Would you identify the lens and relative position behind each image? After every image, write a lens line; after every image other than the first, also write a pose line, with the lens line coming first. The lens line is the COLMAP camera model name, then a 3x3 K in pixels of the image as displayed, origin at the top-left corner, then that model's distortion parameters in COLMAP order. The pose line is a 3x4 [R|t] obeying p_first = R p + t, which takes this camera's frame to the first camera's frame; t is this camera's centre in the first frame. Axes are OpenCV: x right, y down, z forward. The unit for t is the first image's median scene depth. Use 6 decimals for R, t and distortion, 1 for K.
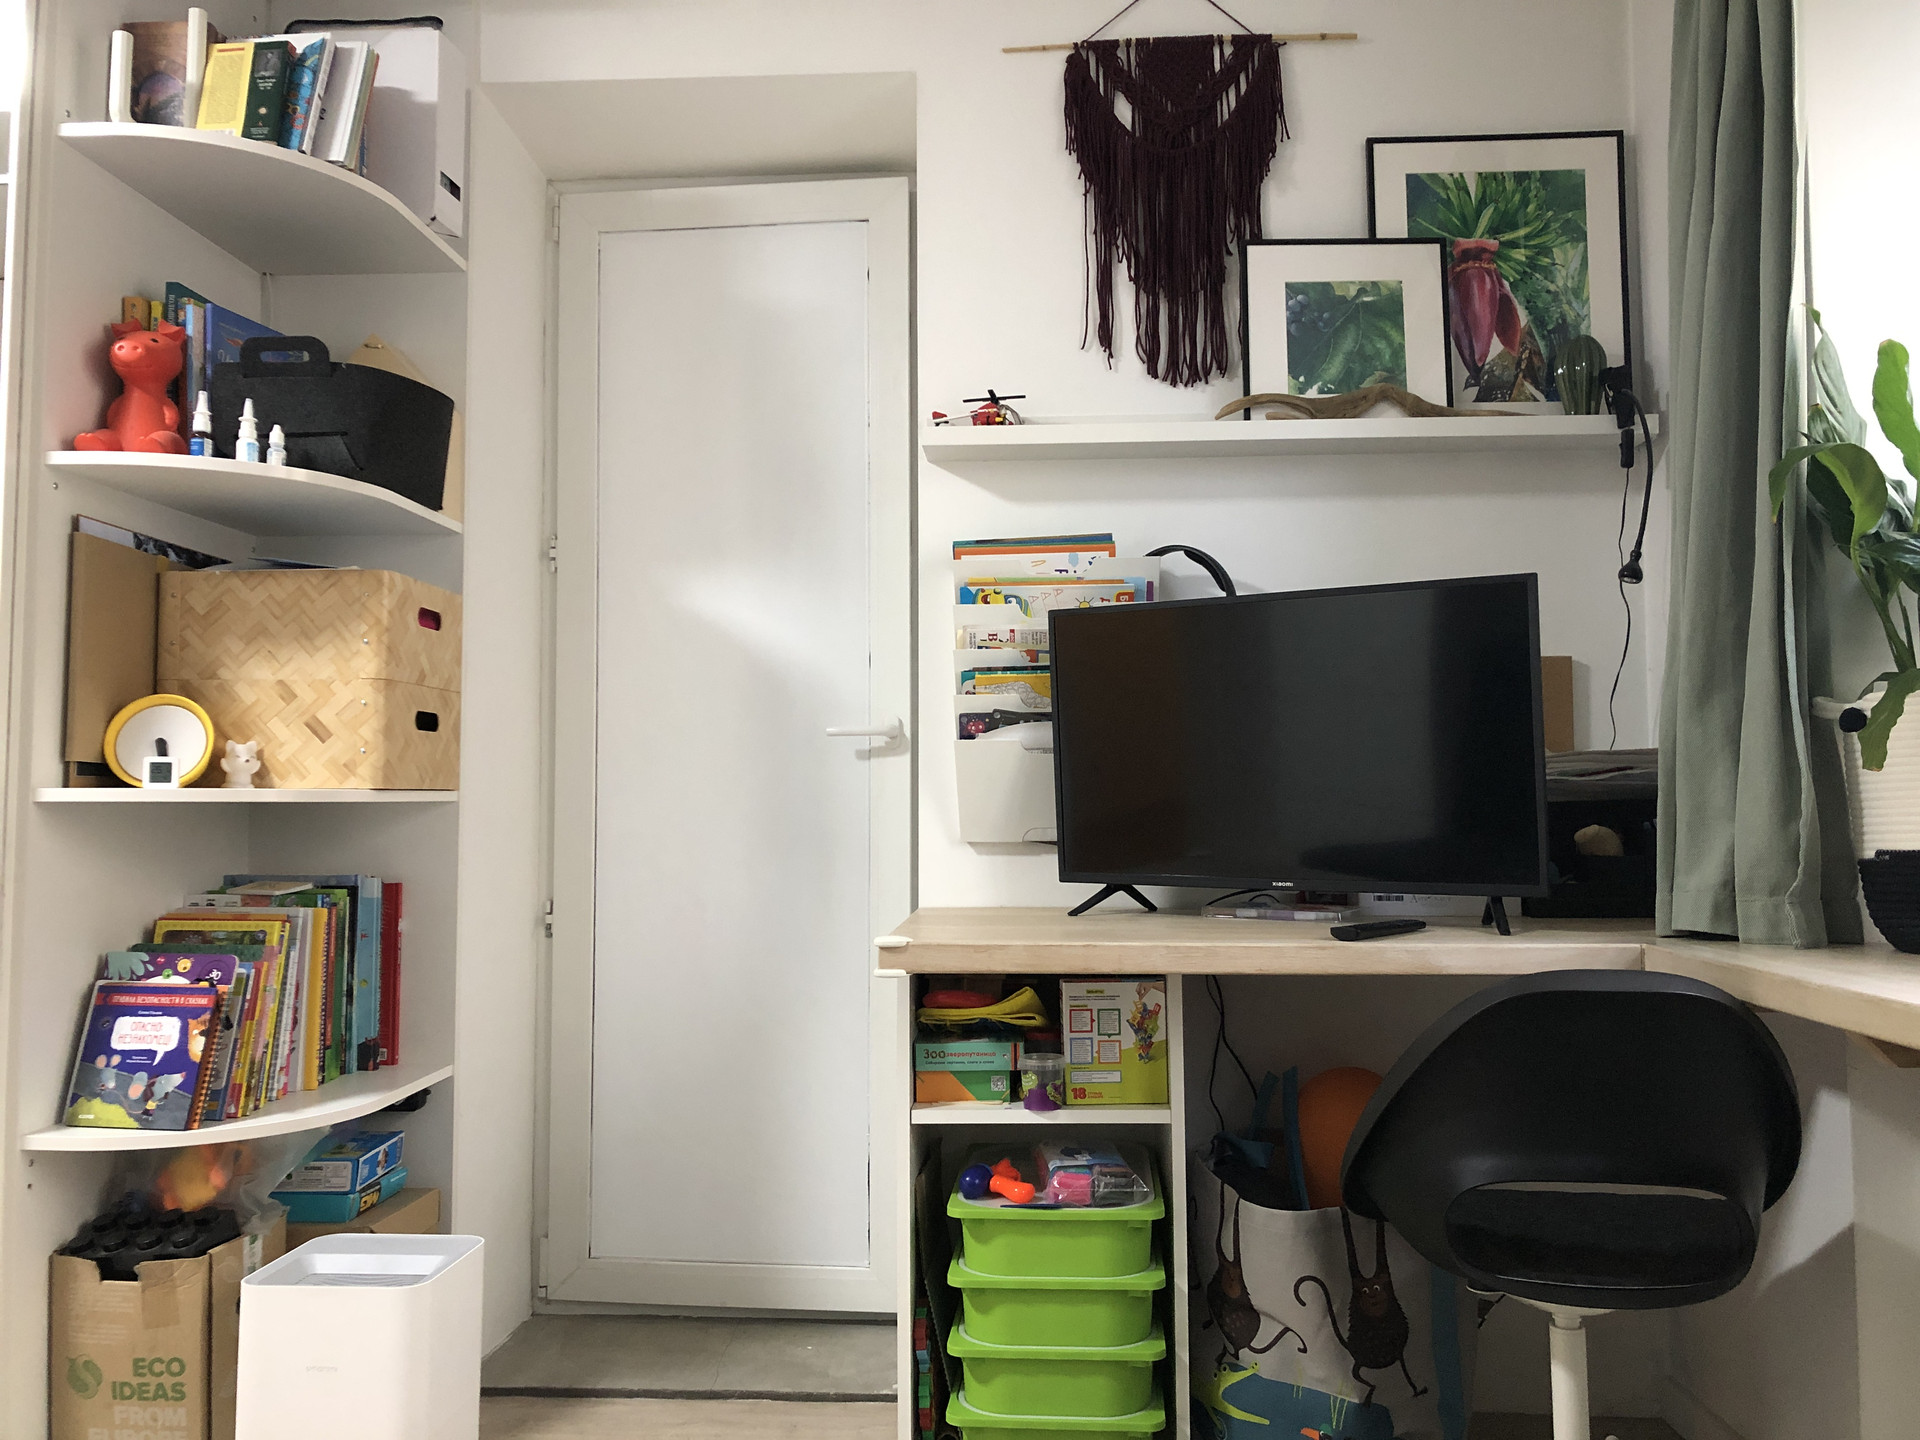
lens RADIAL K [[1571.5, 0, 954.5], [0, 1571.5, 708.4], [0, 0, 1]] dist [0.024593, -0.004050]
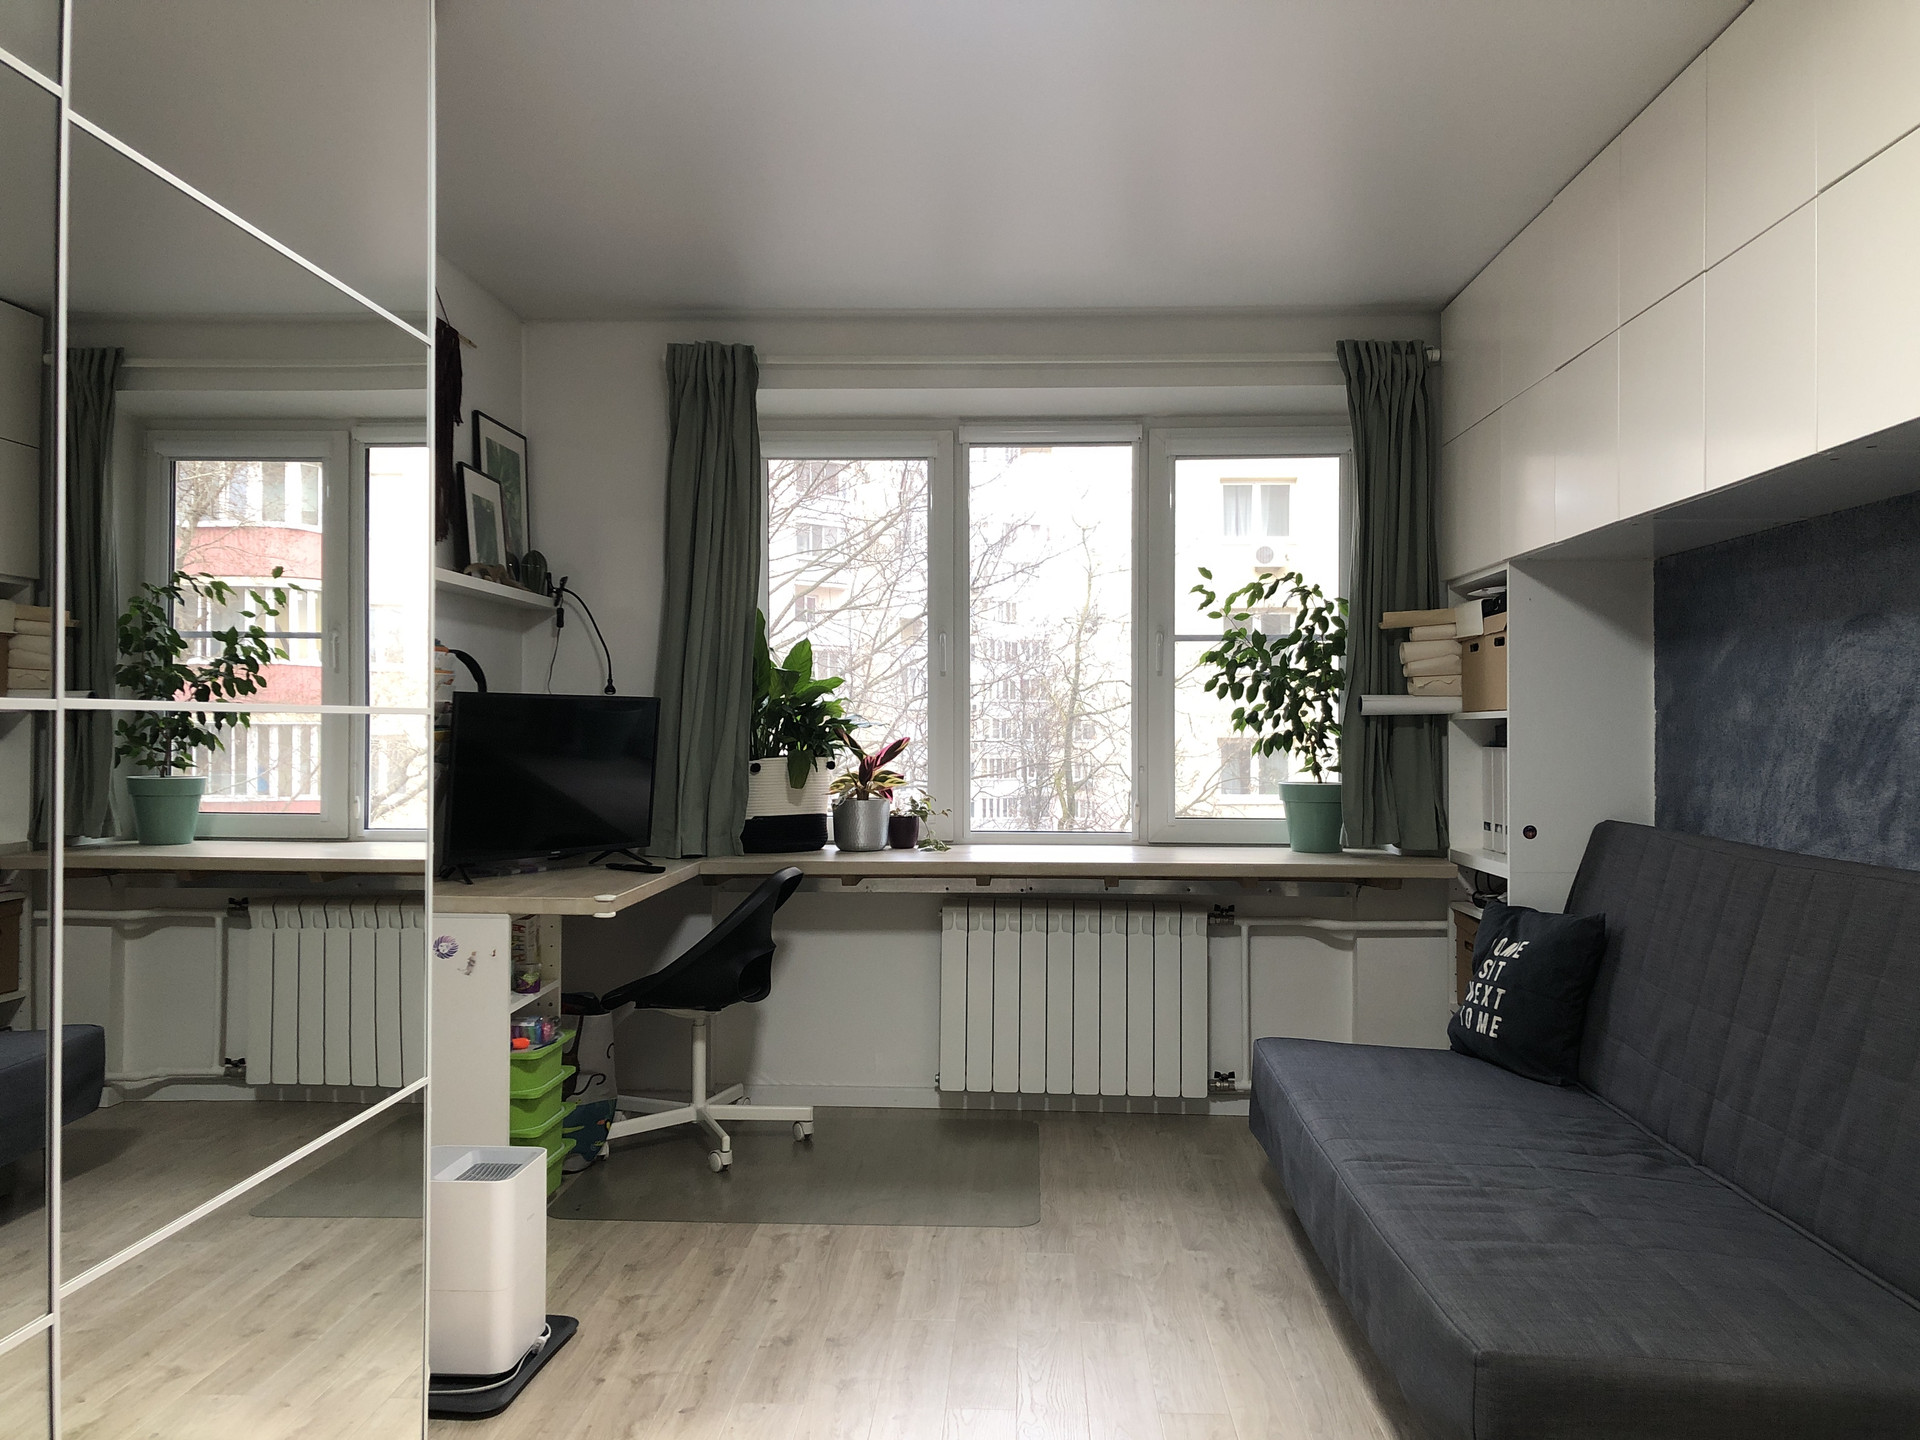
lens RADIAL K [[1570.7, 0, 973.6], [0, 1570.7, 721.2], [0, 0, 1]] dist [-0.004557, 0.039953]
pose [[-0.014590, 0.005429, 0.999879, -1.621991], [-0.065584, 0.997827, -0.006375, -0.061235], [-0.997740, -0.065669, -0.014202, 0.539847]]
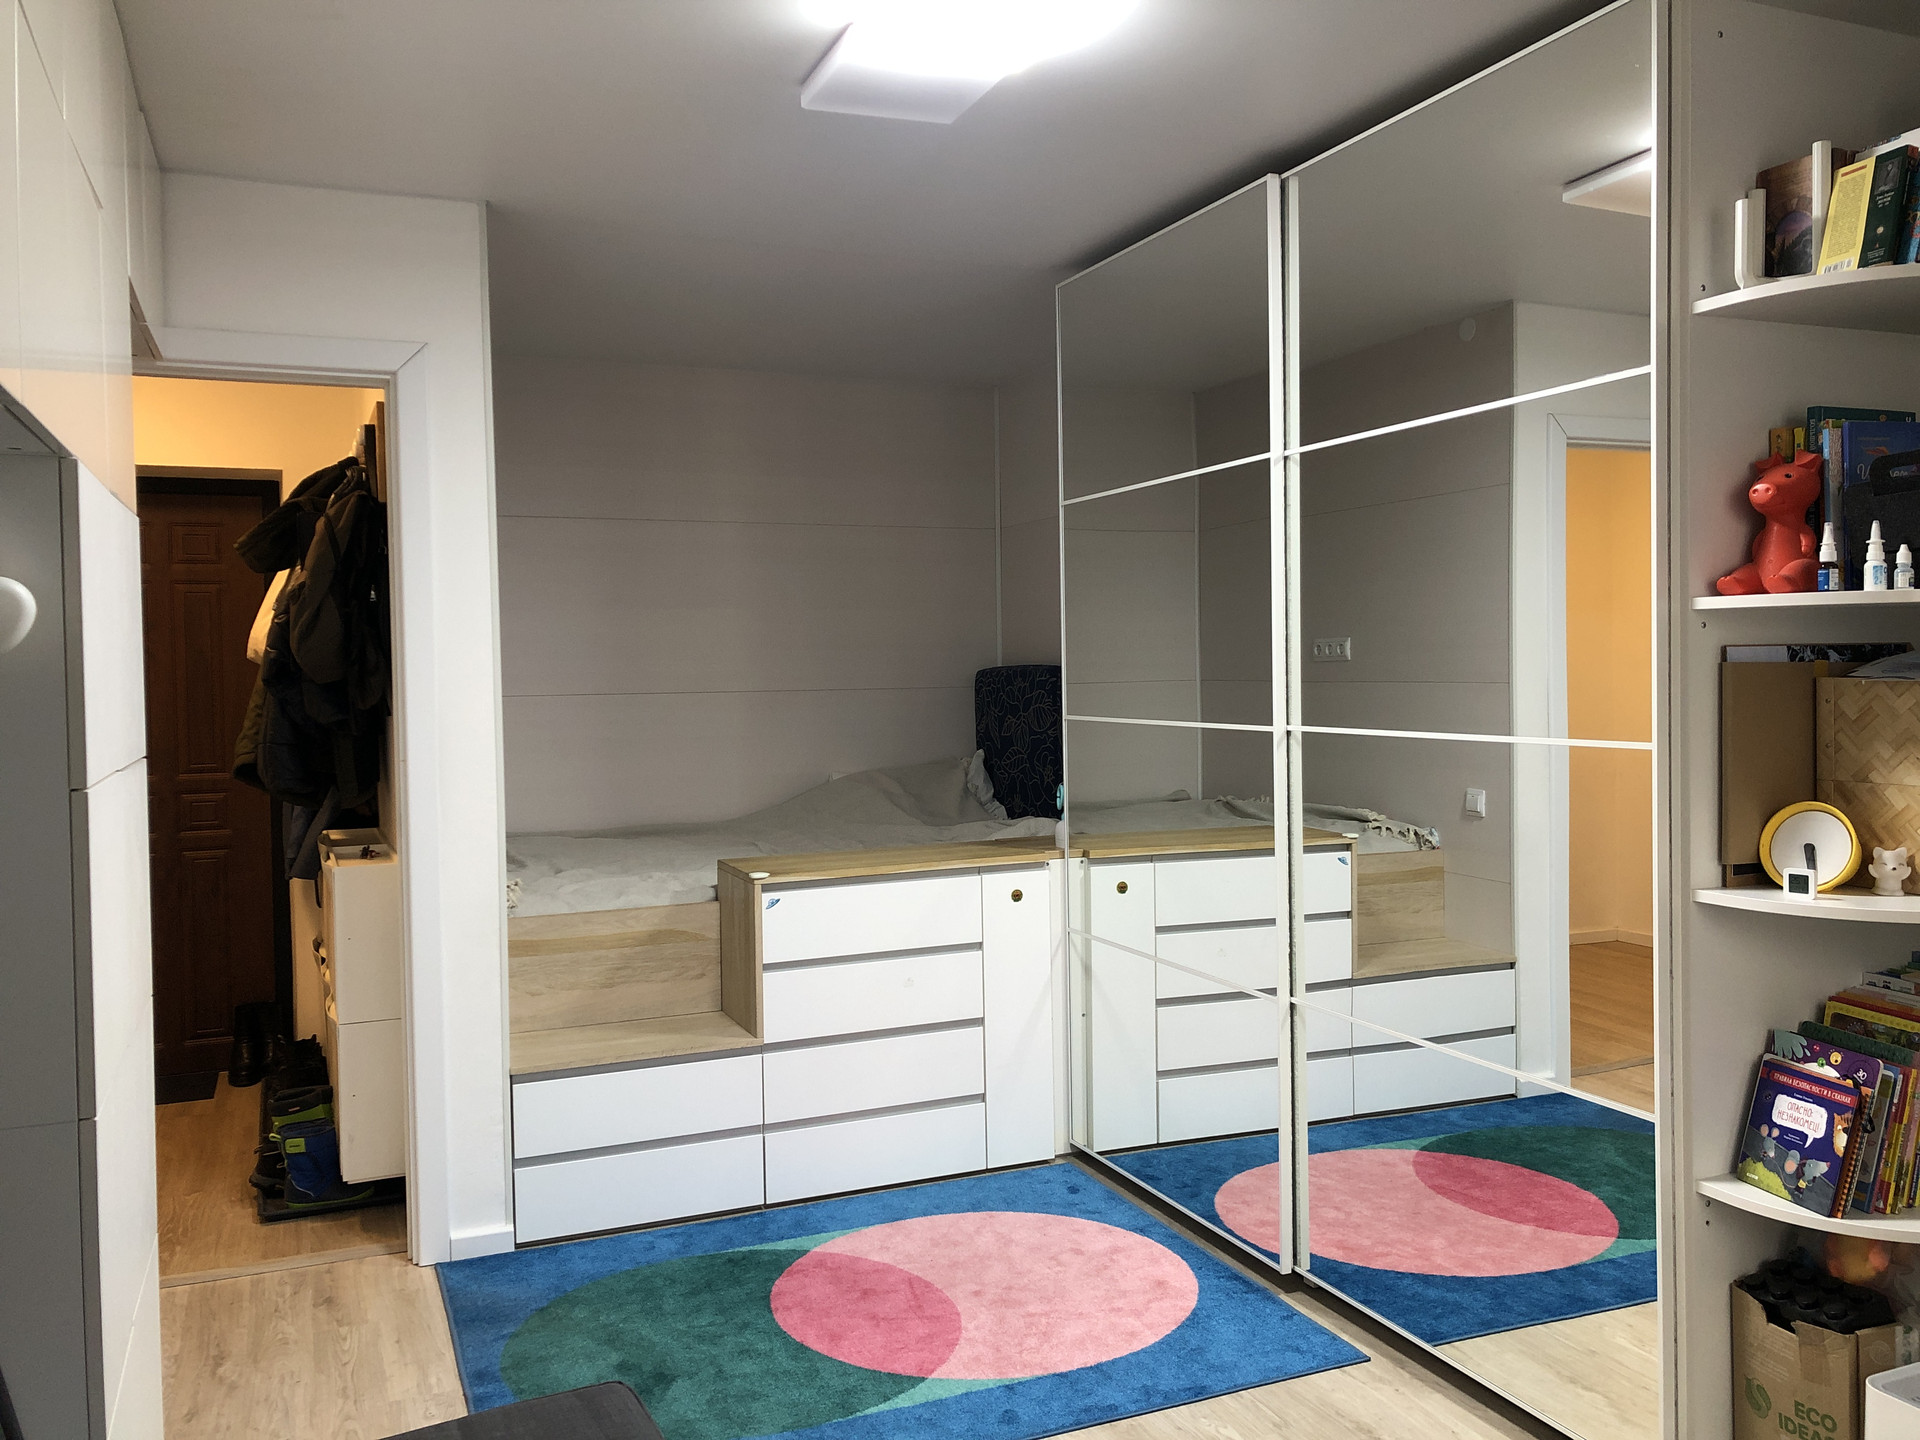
lens RADIAL K [[1561.8, 0, 979.2], [0, 1561.8, 712.8], [0, 0, 1]] dist [0.019592, -0.014578]
pose [[0.447732, 0.020445, -0.893934, 0.194220], [0.074833, 0.995375, 0.060246, -0.172381], [0.891031, -0.093869, 0.444131, 0.026401]]
